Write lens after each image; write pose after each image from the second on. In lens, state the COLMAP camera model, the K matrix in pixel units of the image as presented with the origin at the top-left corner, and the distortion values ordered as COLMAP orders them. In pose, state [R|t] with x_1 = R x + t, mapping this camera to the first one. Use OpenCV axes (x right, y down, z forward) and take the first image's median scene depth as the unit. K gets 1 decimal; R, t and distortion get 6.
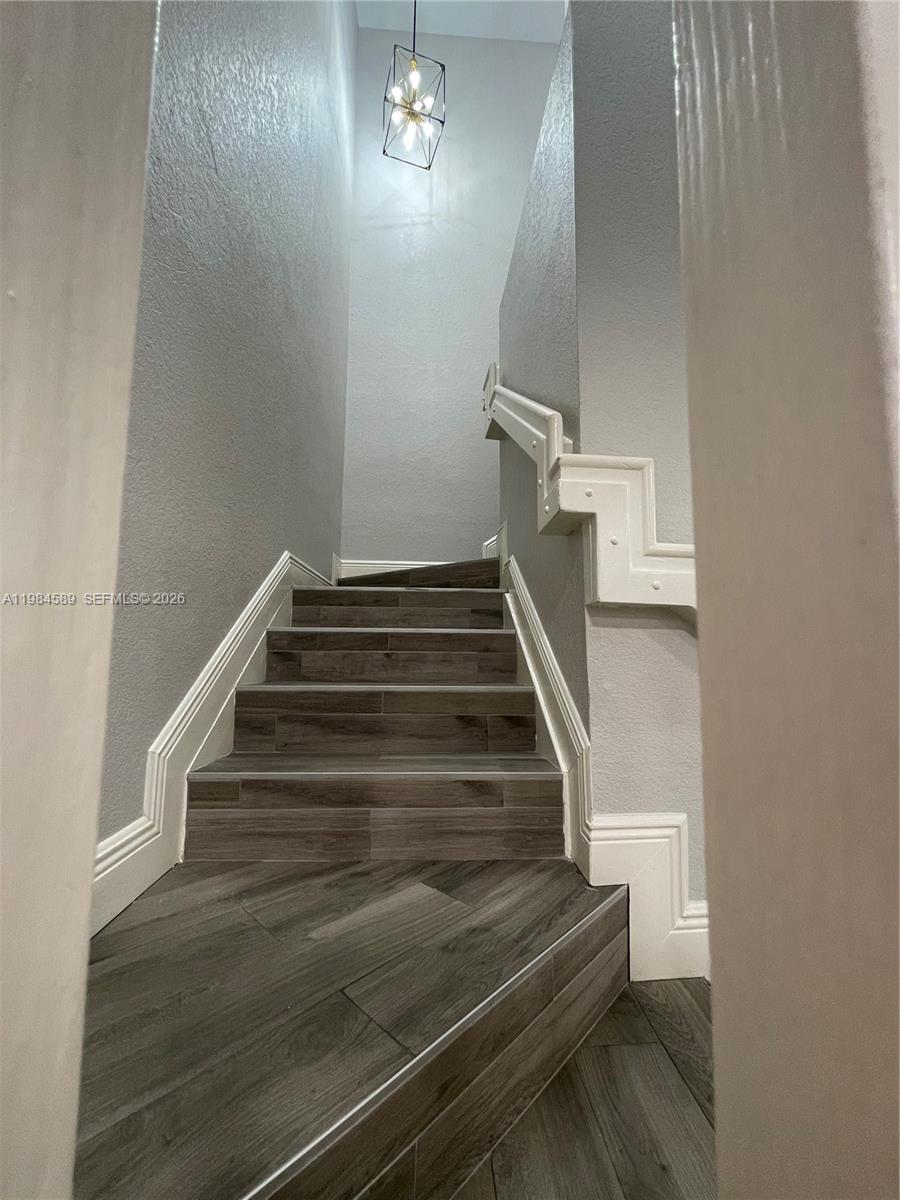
lens RADIAL K [[485.4, 0, 449.3], [0, 485.4, 598.8], [0, 0, 1]] dist [-0.001337, 0.000075]
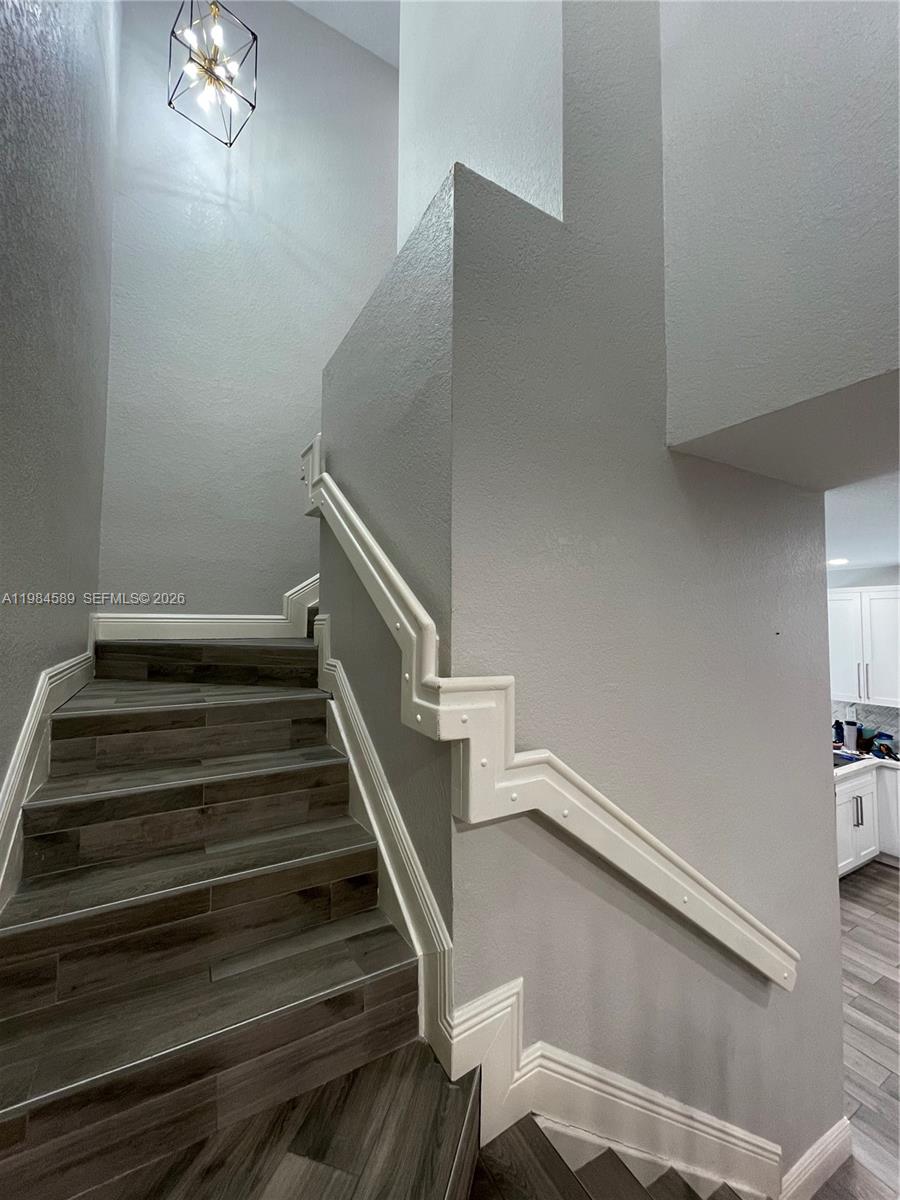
lens RADIAL K [[485.7, 0, 451.7], [0, 485.7, 600.0], [0, 0, 1]] dist [-0.002775, 0.000517]
pose [[0.889440, 0.019255, 0.456647, -0.161068], [-0.046503, 0.997740, 0.048506, -0.383173], [-0.454681, -0.064379, 0.888325, 0.069222]]
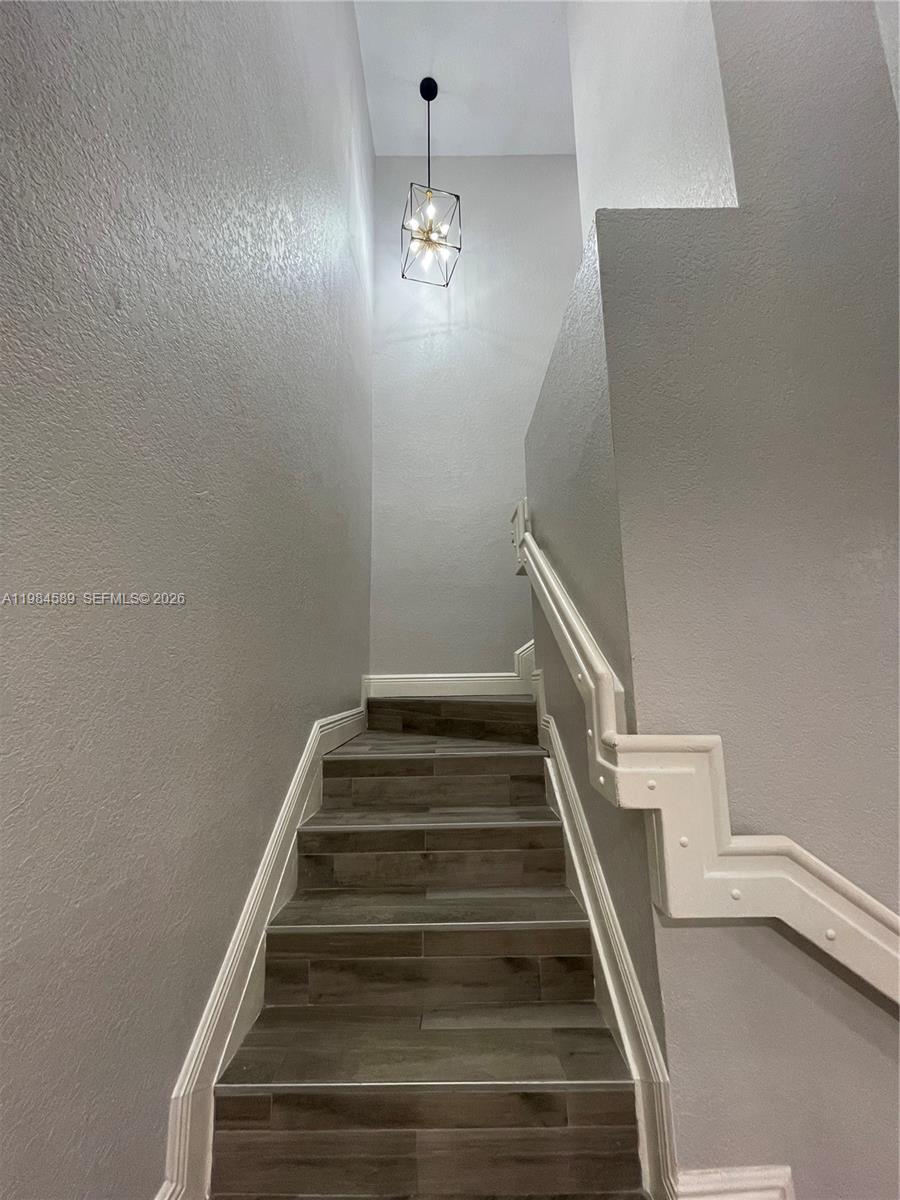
lens RADIAL K [[485.4, 0, 449.3], [0, 485.4, 598.8], [0, 0, 1]] dist [-0.001337, 0.000075]
pose [[0.998130, -0.034977, -0.050131, -0.019248], [0.031535, 0.997195, -0.067886, -0.373101], [0.052365, 0.066179, 0.996433, 0.048085]]
